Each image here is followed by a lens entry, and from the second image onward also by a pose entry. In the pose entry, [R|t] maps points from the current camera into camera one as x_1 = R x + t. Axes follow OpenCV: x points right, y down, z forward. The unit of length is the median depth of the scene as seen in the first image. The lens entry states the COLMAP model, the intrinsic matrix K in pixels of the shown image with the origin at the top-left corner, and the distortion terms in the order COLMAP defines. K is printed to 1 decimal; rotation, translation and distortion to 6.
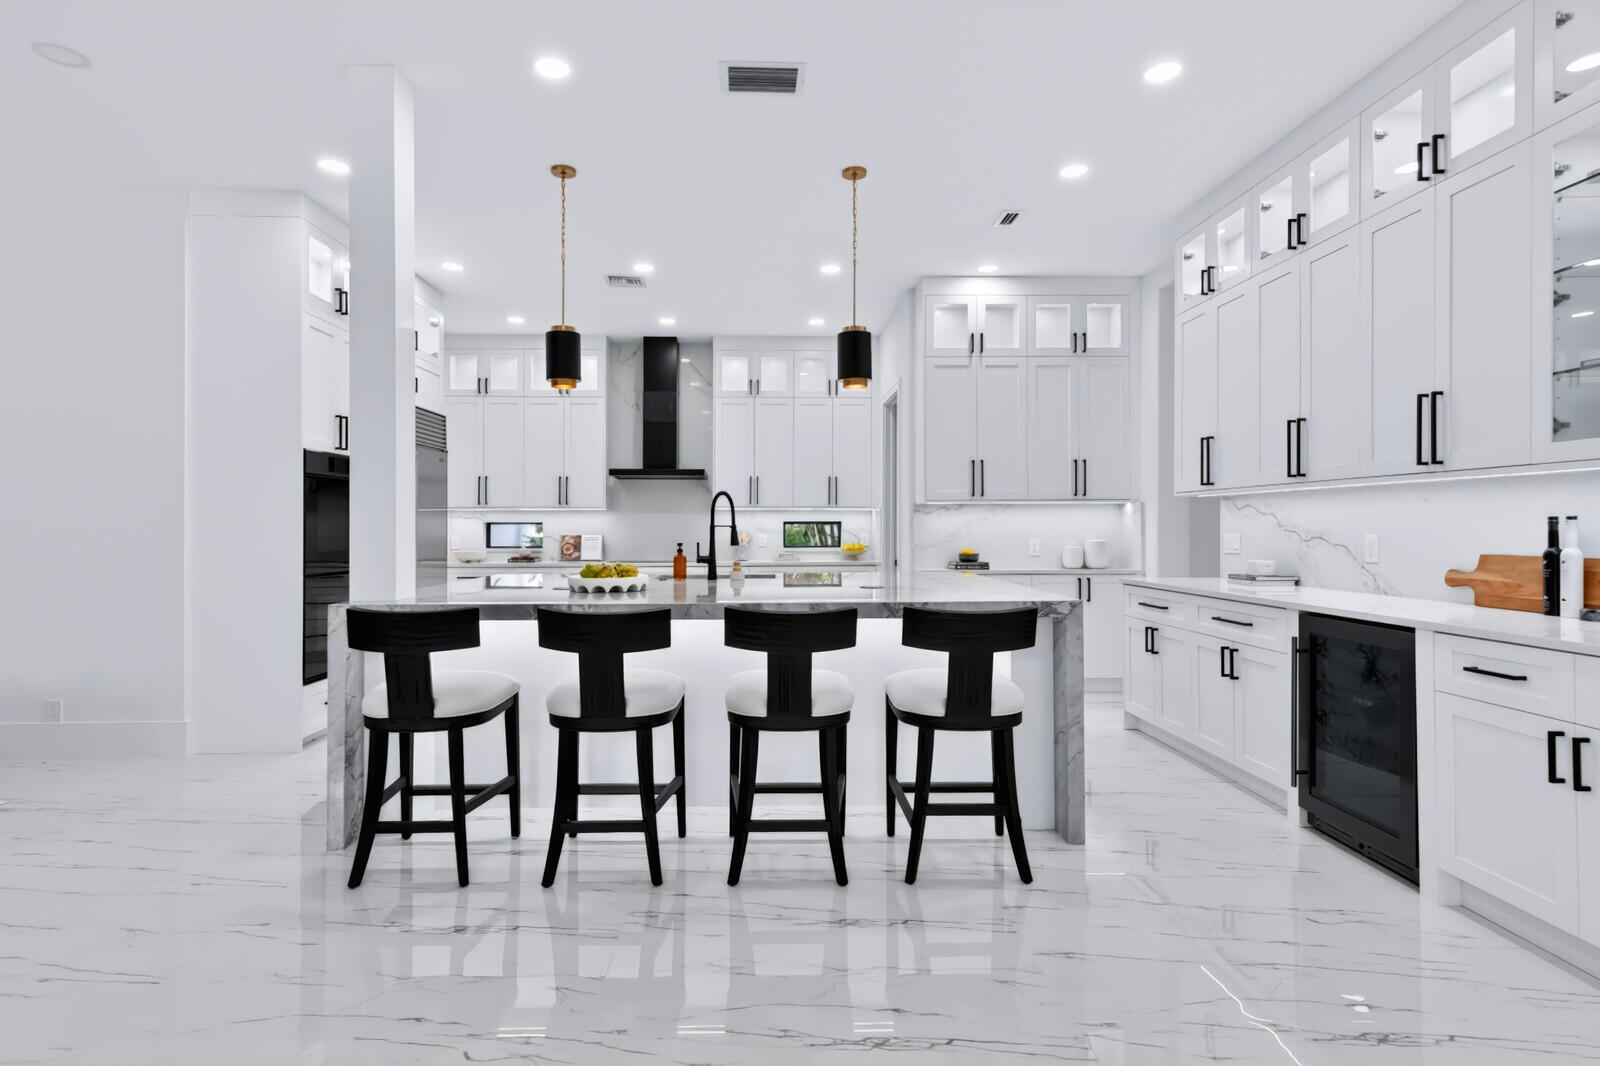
lens RADIAL K [[837.3, 0, 796.0], [0, 837.3, 532.1], [0, 0, 1]] dist [0.003187, -0.001998]
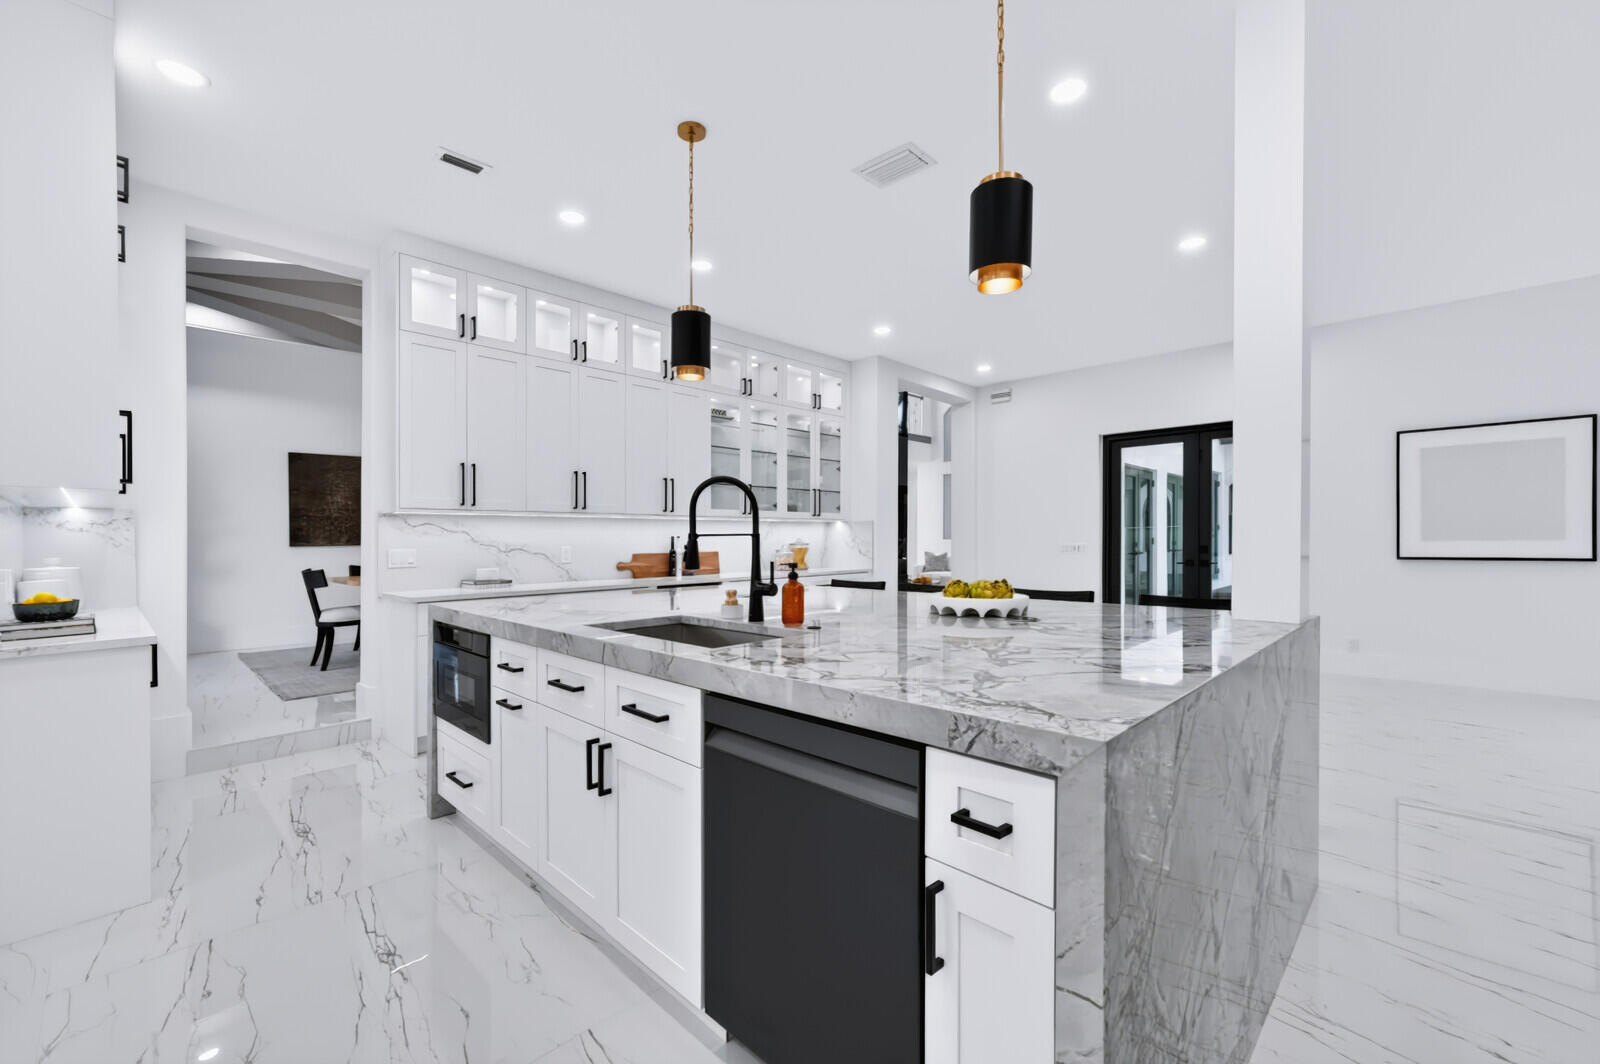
lens RADIAL K [[645.1, 0, 799.7], [0, 645.1, 540.8], [0, 0, 1]] dist [0.010468, 0.000042]
pose [[-0.694745, 0.006554, 0.719226, -0.458901], [0.014381, 0.999885, 0.004781, -0.005900], [-0.719112, 0.013665, -0.694760, 1.299121]]
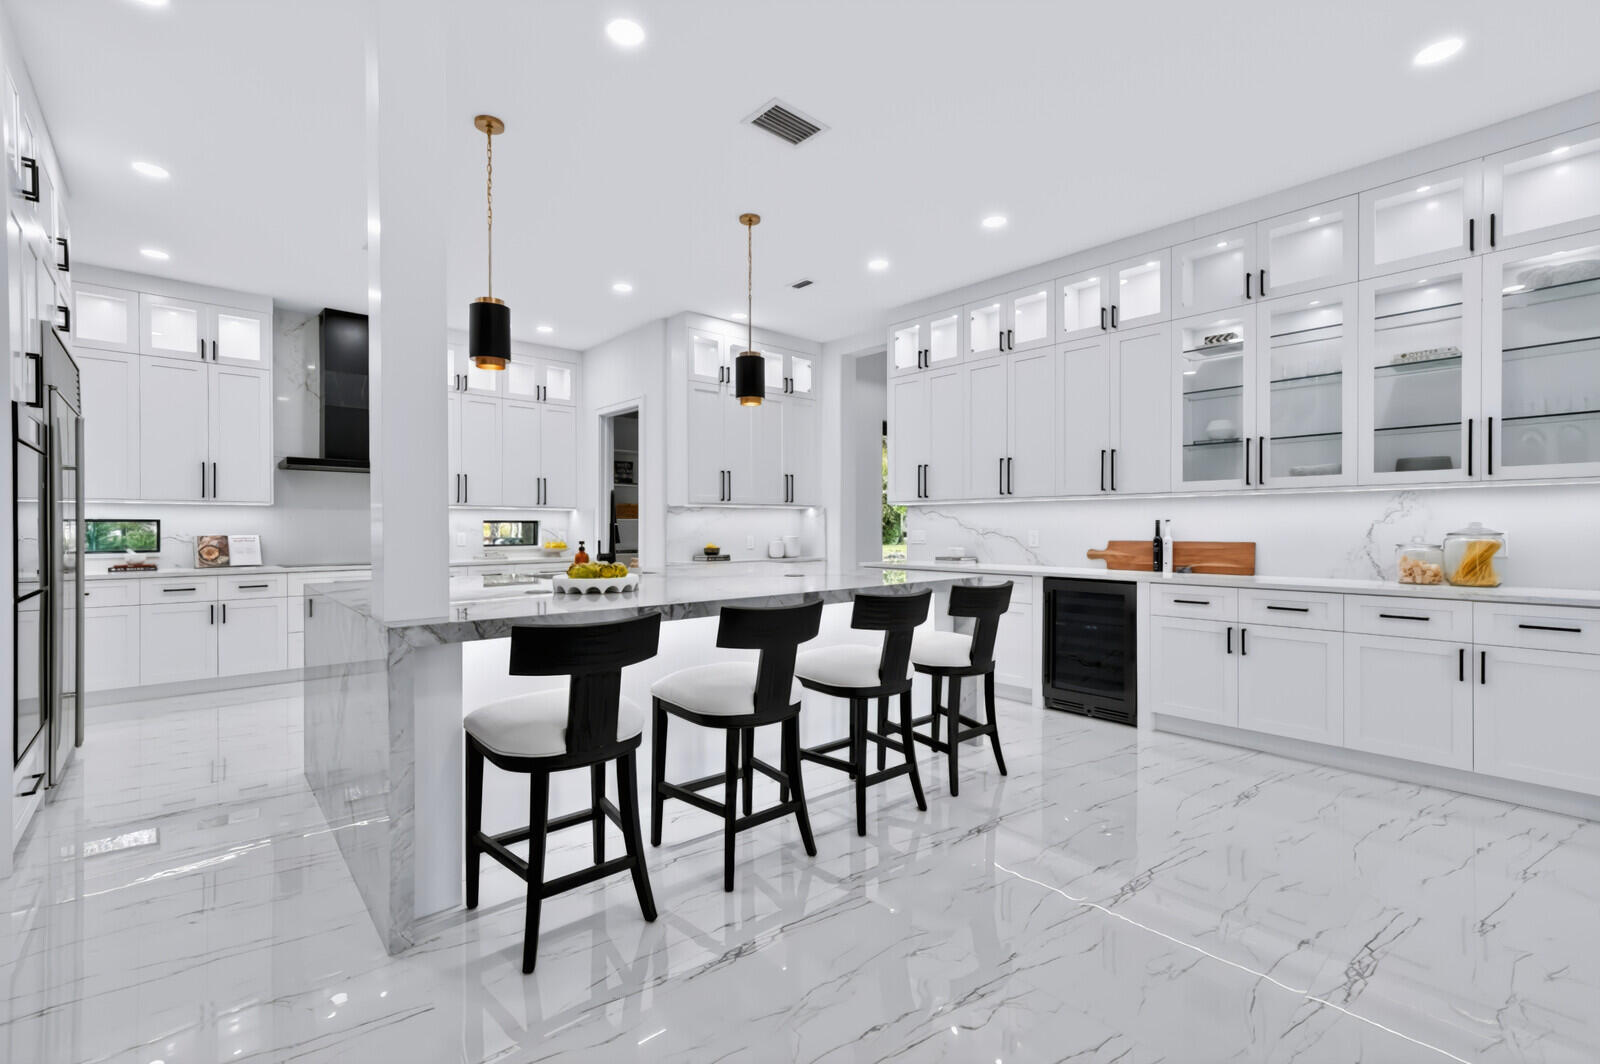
lens RADIAL K [[696.8, 0, 808.8], [0, 696.8, 532.1], [0, 0, 1]] dist [-0.009521, 0.001964]
pose [[0.757353, -0.004430, 0.652990, -0.467036], [0.003917, 0.999990, 0.002241, 0.001663], [-0.652994, 0.000861, 0.757363, 0.203052]]
